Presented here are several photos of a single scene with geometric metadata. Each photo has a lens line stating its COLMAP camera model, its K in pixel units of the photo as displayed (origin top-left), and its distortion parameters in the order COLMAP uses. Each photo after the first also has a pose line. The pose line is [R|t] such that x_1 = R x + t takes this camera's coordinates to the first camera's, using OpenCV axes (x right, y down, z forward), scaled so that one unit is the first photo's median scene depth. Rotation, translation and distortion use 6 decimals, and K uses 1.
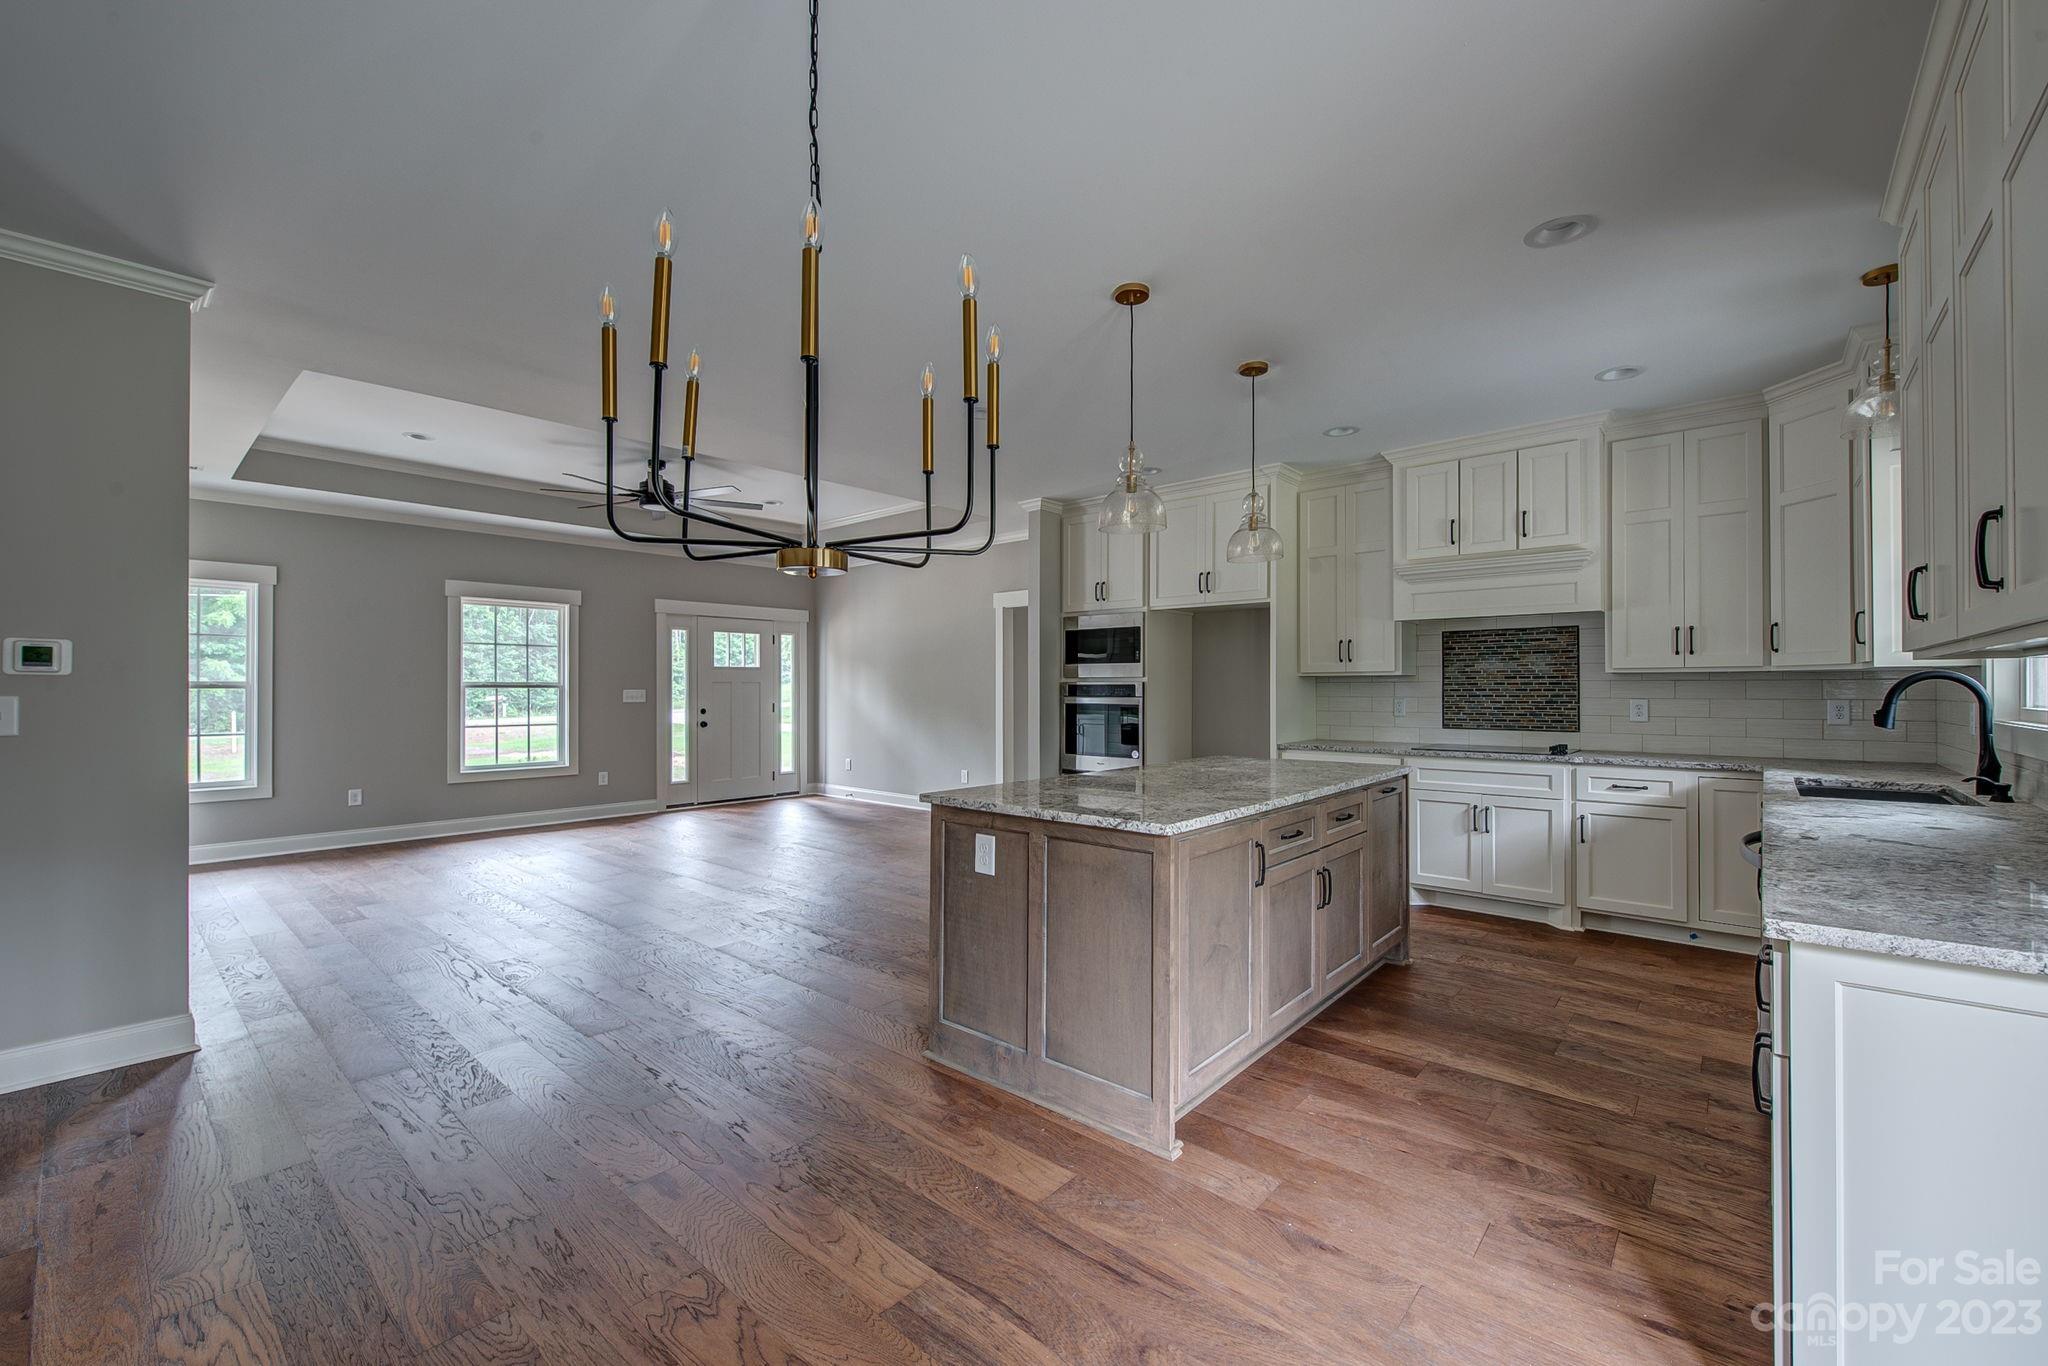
lens RADIAL K [[836.7, 0, 1031.2], [0, 836.7, 686.9], [0, 0, 1]] dist [0.000151, -0.000125]
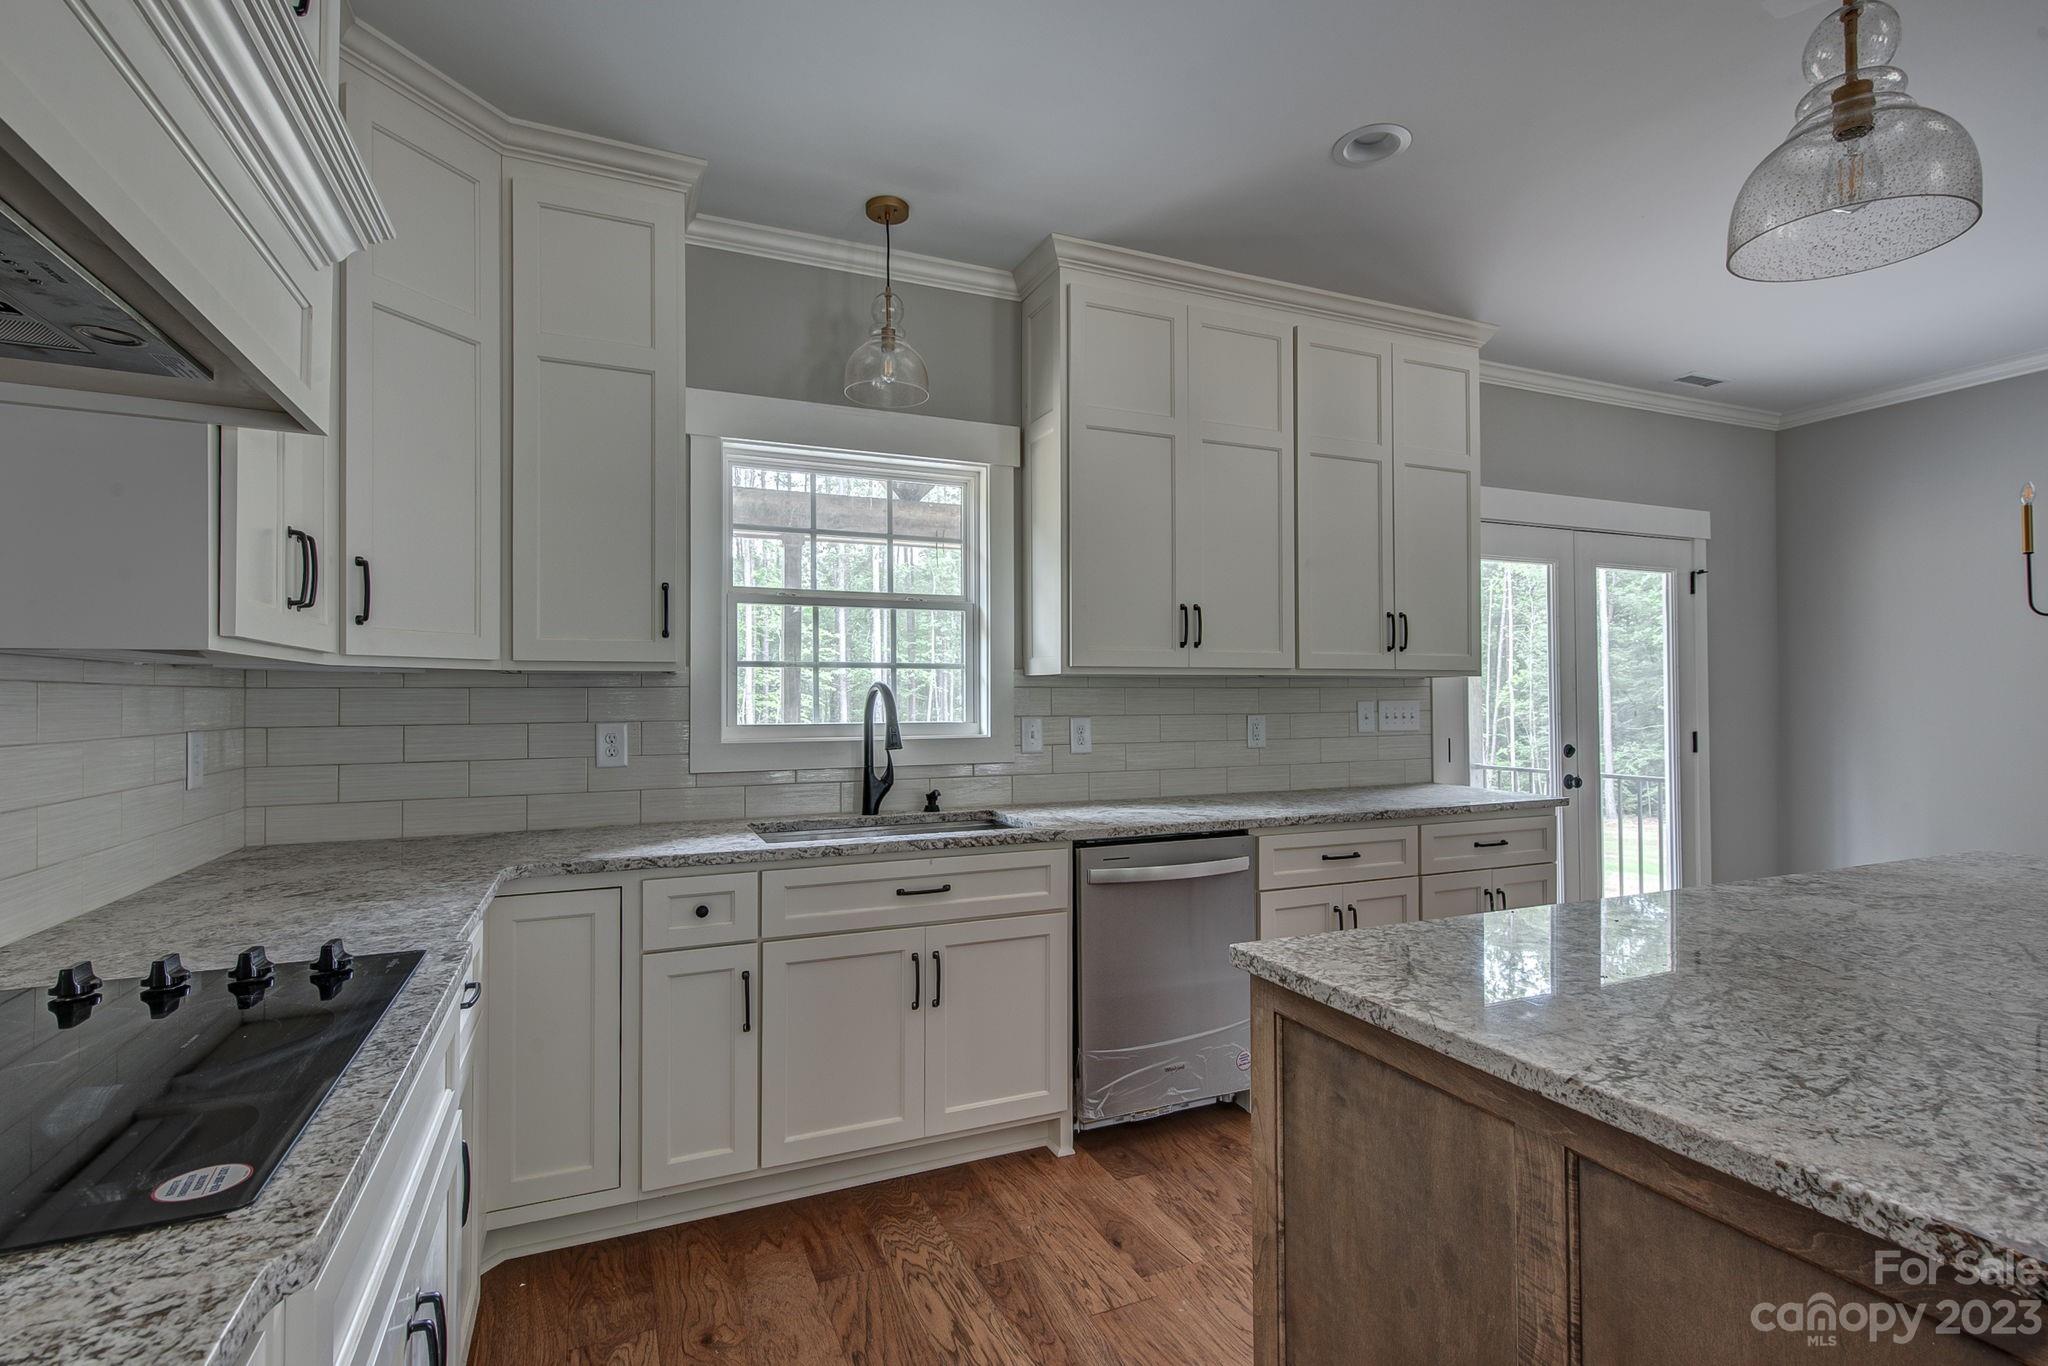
lens RADIAL K [[974.3, 0, 1024.0], [0, 974.3, 683.0], [0, 0, 1]] dist [0.023549, 0.000027]
pose [[-0.903553, 0.013758, 0.428255, 0.193544], [0.006462, 0.999808, -0.018485, 0.000624], [-0.428427, -0.013935, -0.903469, 0.732091]]
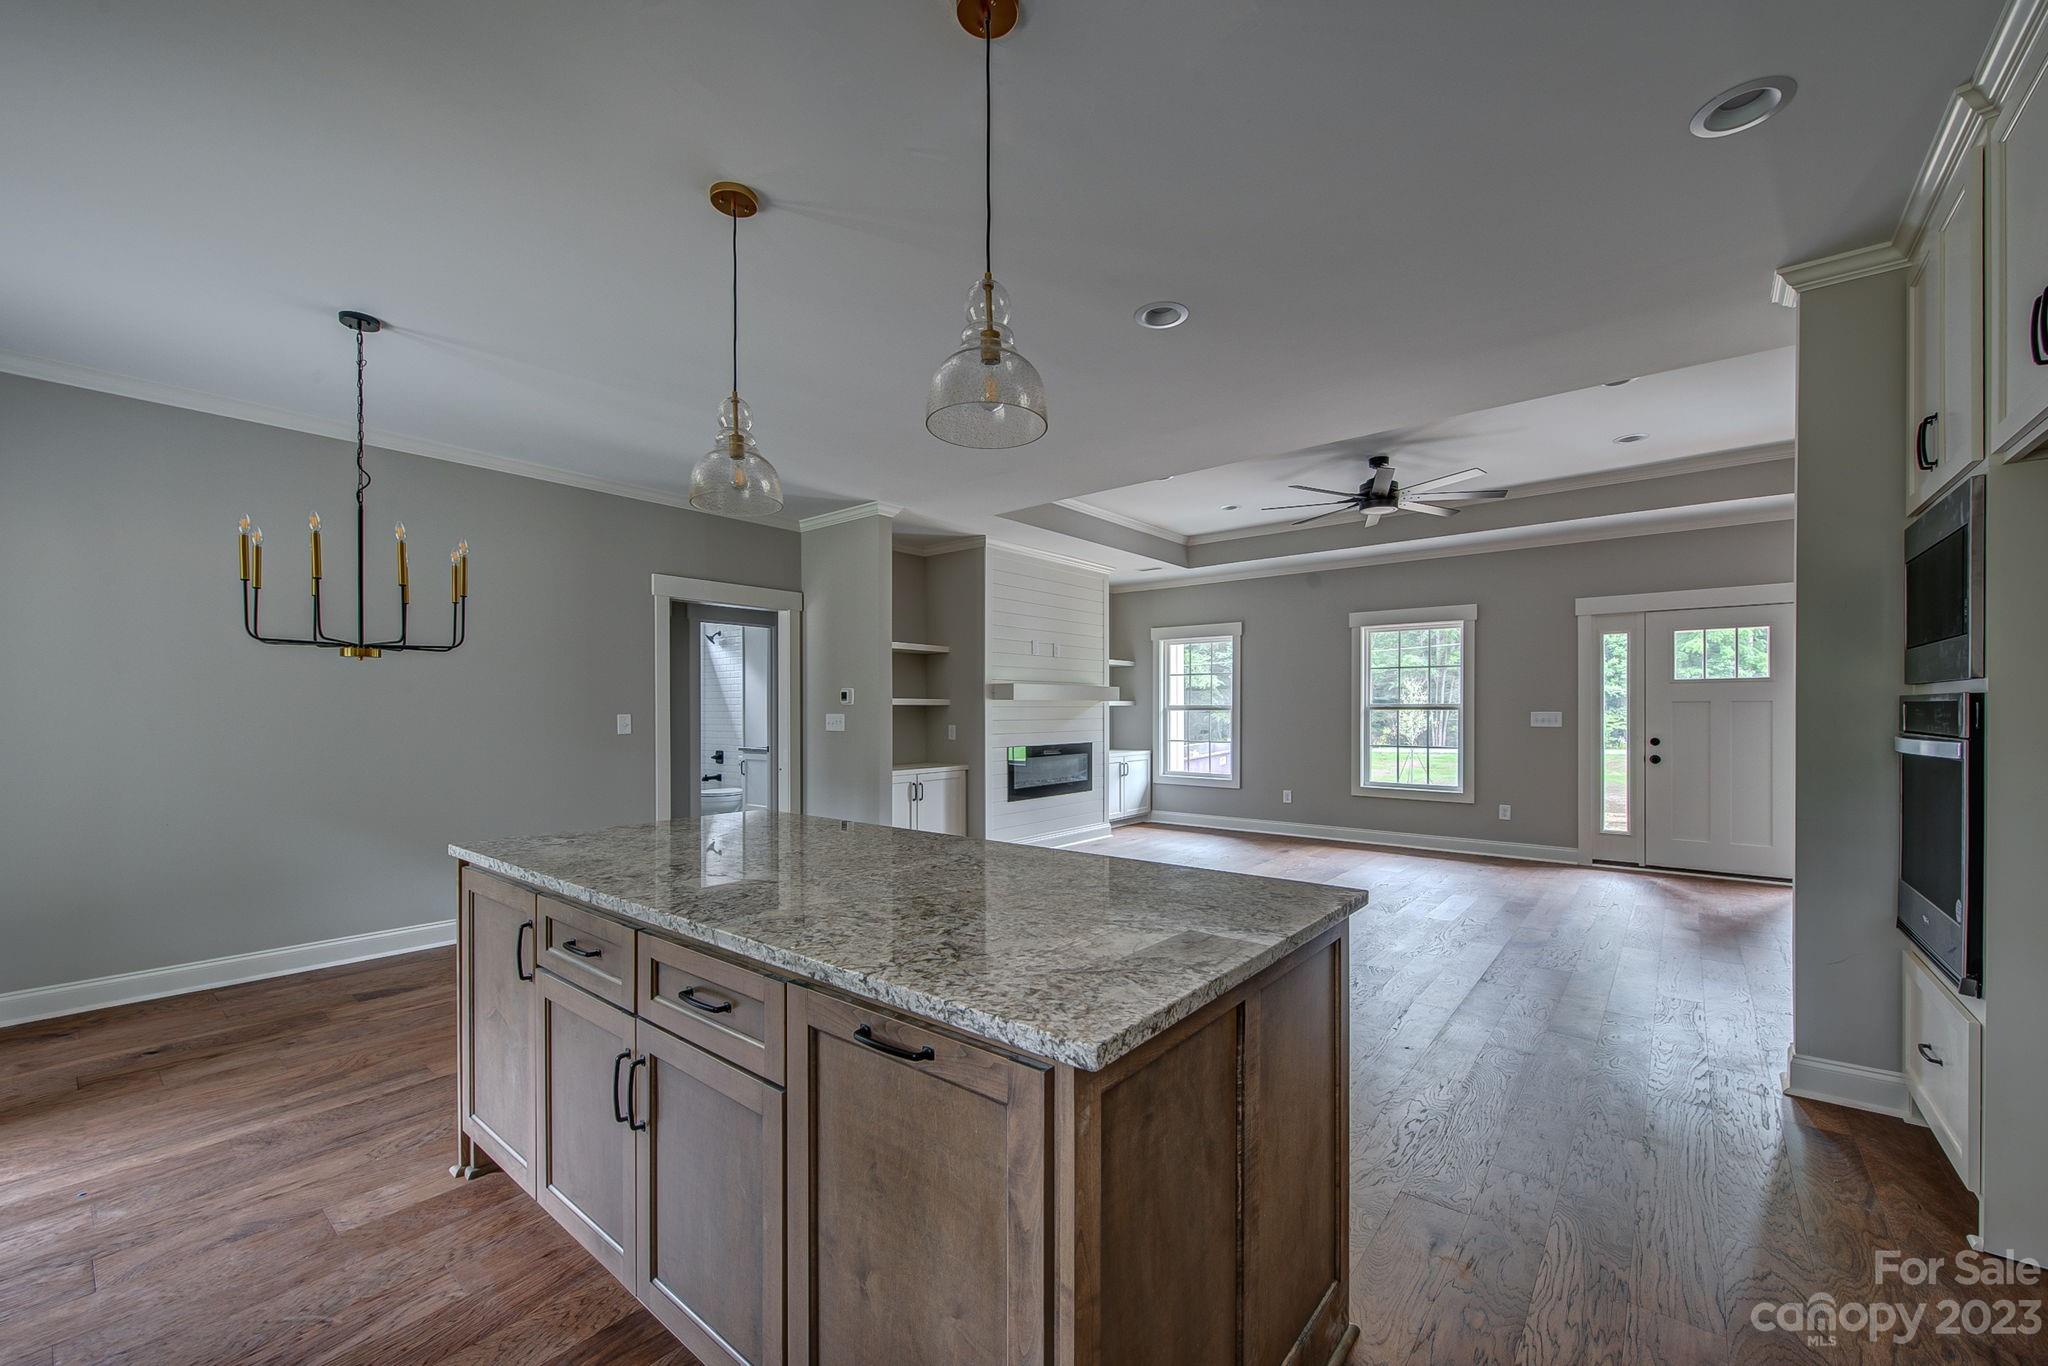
lens RADIAL K [[814.6, 0, 1022.6], [0, 814.6, 708.9], [0, 0, 1]] dist [0.000245, -0.000219]
pose [[0.029834, -0.000350, -0.999555, 0.367655], [0.001806, 0.999998, -0.000296, -0.000269], [0.999553, -0.001796, 0.029834, 0.514909]]
